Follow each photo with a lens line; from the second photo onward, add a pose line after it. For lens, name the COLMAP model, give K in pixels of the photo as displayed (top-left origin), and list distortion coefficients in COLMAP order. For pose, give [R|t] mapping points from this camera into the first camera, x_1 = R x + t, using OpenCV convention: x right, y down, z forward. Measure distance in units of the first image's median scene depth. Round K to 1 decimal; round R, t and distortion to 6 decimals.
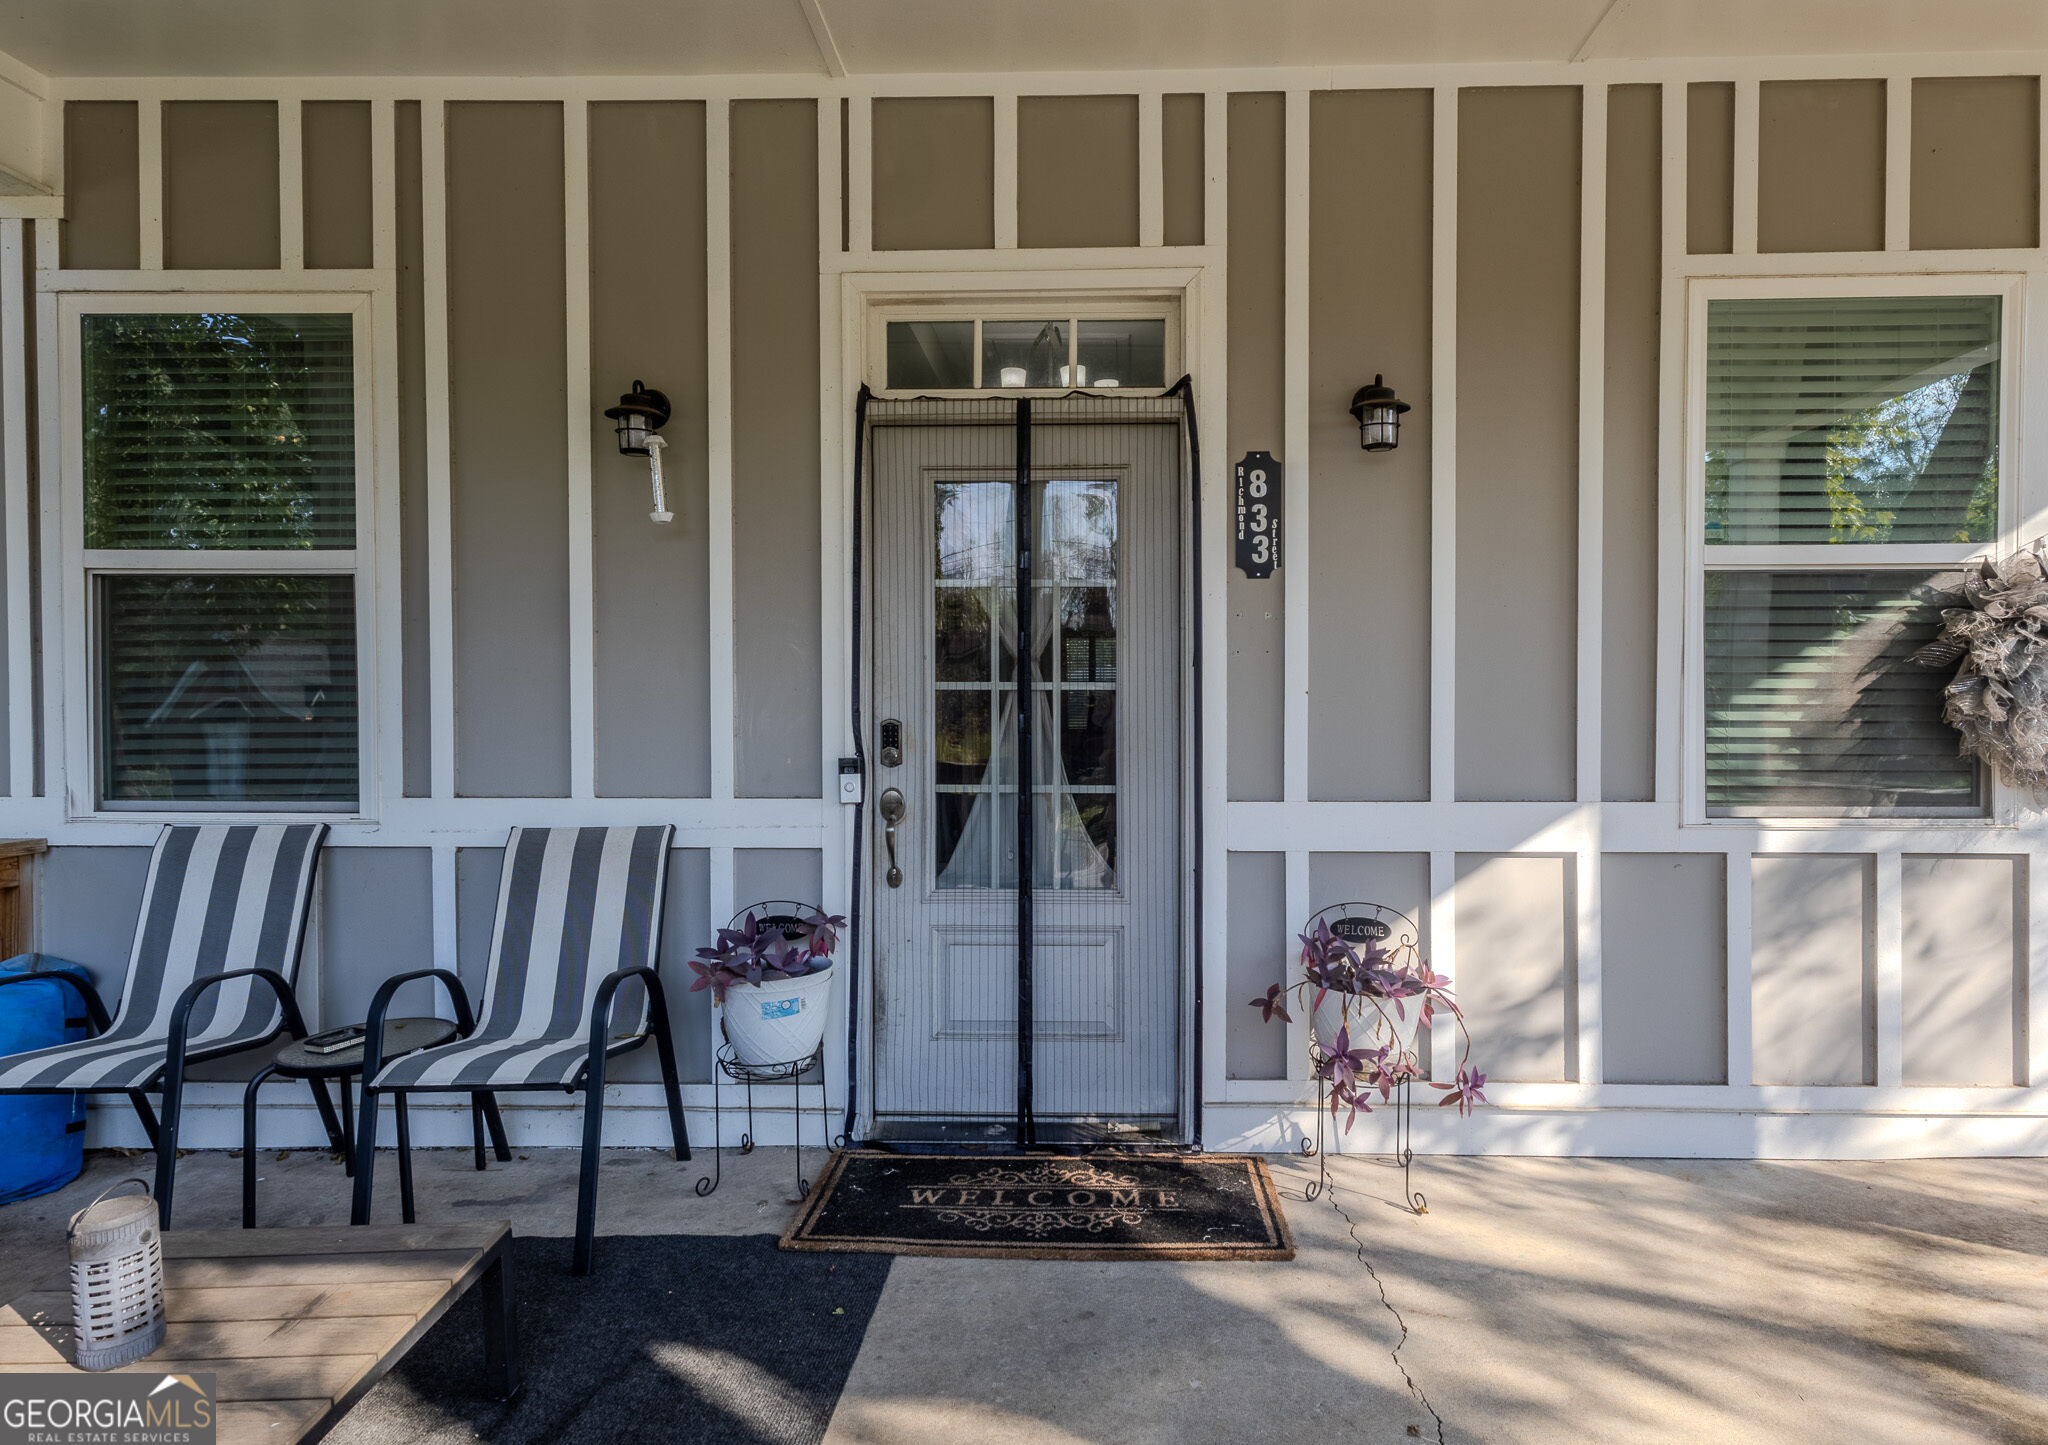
lens RADIAL K [[1174.8, 0, 1078.5], [0, 1174.8, 733.2], [0, 0, 1]] dist [0.005208, 0.000355]
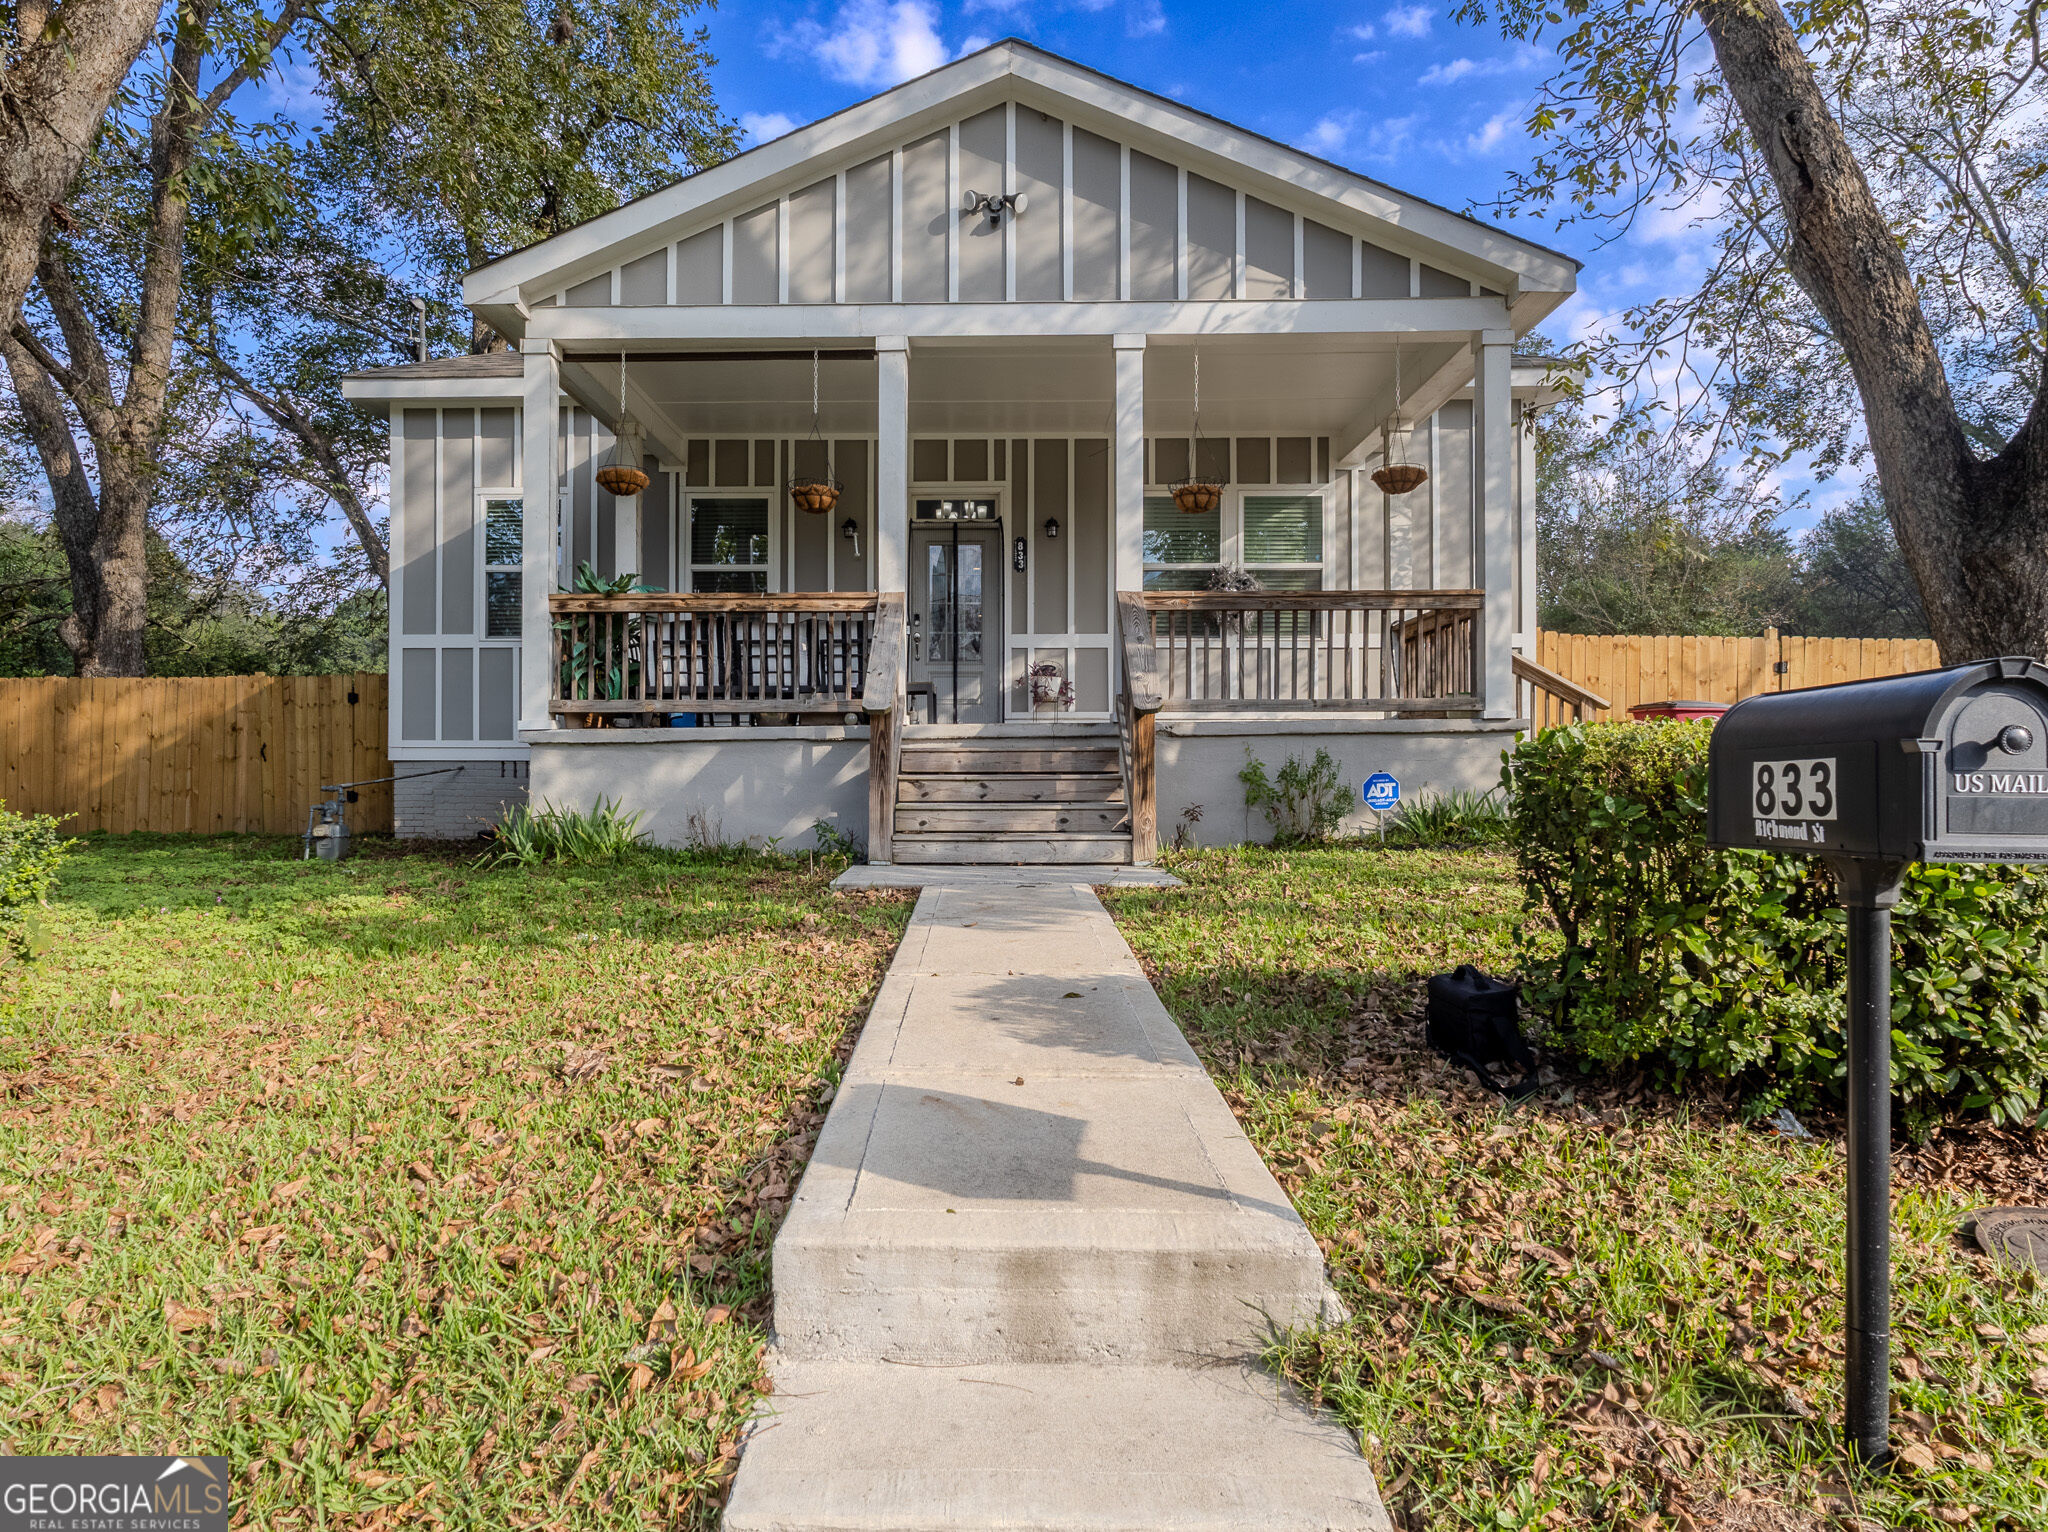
lens RADIAL K [[1220.1, 0, 969.0], [0, 1220.1, 770.7], [0, 0, 1]] dist [-0.014809, 0.005958]
pose [[0.999967, 0.003100, -0.007444, 0.025208], [-0.003234, 0.999831, -0.018085, 0.539638], [0.007387, 0.018108, 0.999809, -2.703622]]
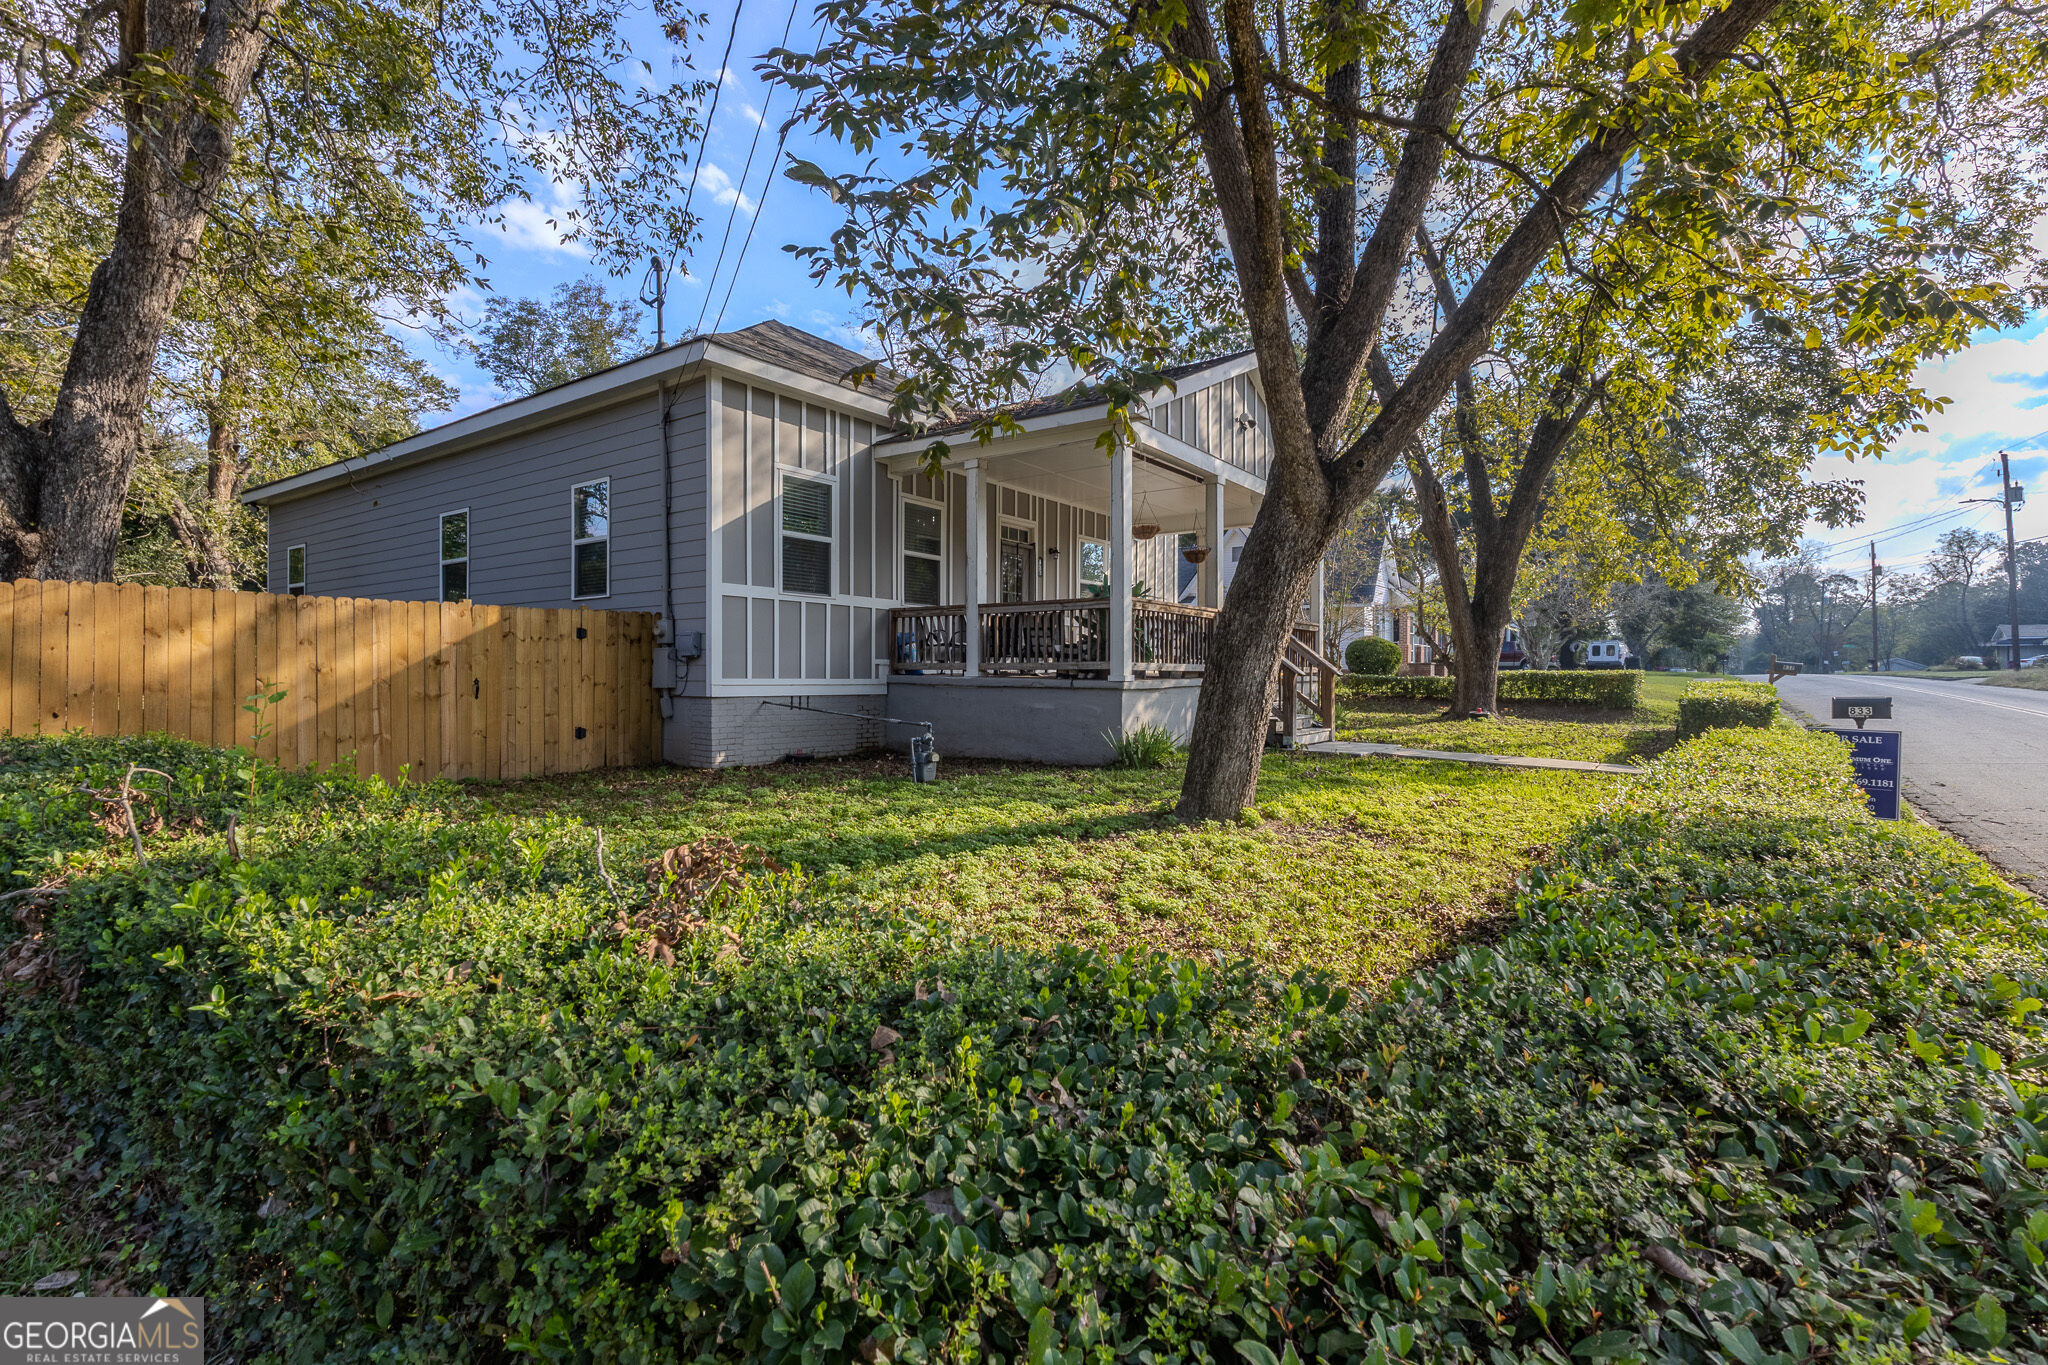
lens RADIAL K [[944.4, 0, 1019.3], [0, 944.4, 680.0], [0, 0, 1]] dist [0.001783, 0.000576]
pose [[0.565995, 0.001067, 0.824408, -3.840781], [0.007972, 0.999945, -0.006767, 0.417068], [-0.824370, 0.010402, 0.565956, -1.616416]]
